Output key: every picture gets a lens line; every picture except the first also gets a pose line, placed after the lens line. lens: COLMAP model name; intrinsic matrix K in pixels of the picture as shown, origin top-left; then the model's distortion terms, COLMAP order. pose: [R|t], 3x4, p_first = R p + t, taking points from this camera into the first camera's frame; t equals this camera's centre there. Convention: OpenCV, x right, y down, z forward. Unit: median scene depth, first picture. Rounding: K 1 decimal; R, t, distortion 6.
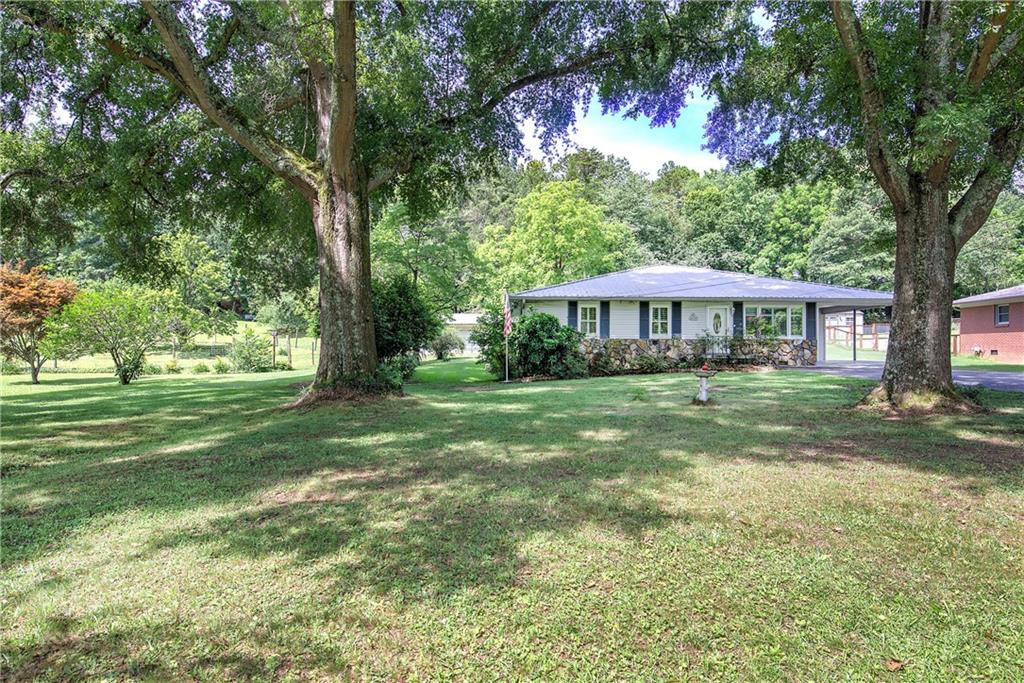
lens RADIAL K [[624.1, 0, 510.1], [0, 624.1, 339.2], [0, 0, 1]] dist [0.016883, -0.003650]
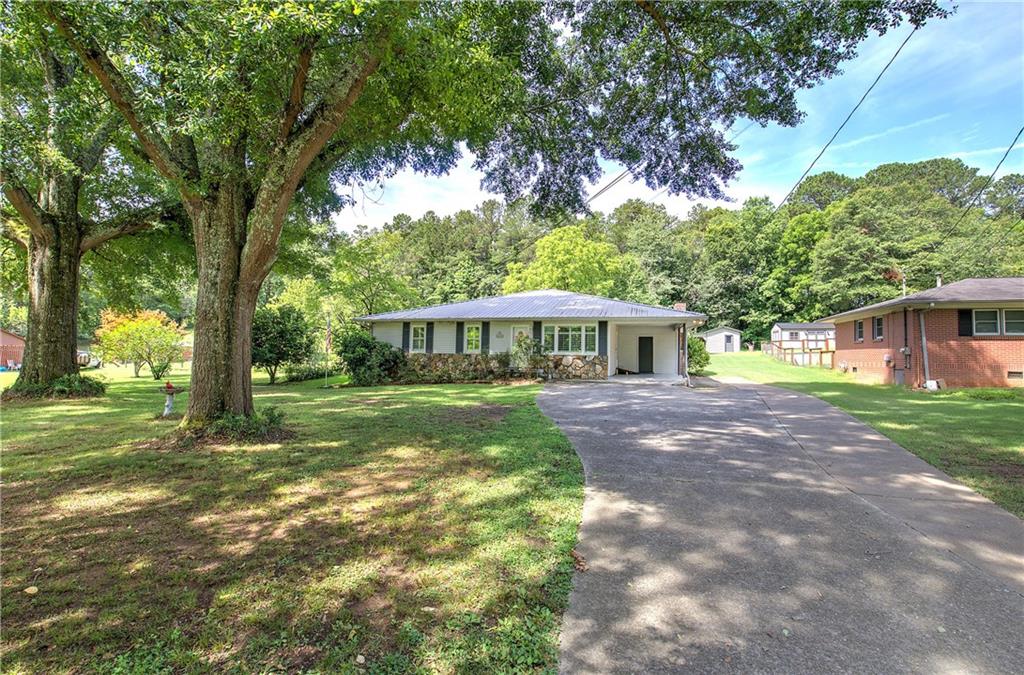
lens RADIAL K [[441.2, 0, 515.0], [0, 441.2, 340.8], [0, 0, 1]] dist [-0.001217, -0.000678]
pose [[0.949007, 0.001754, -0.315249, 0.572255], [-0.006069, 0.999901, -0.012706, -0.014052], [0.315196, 0.013972, 0.948924, 0.233967]]
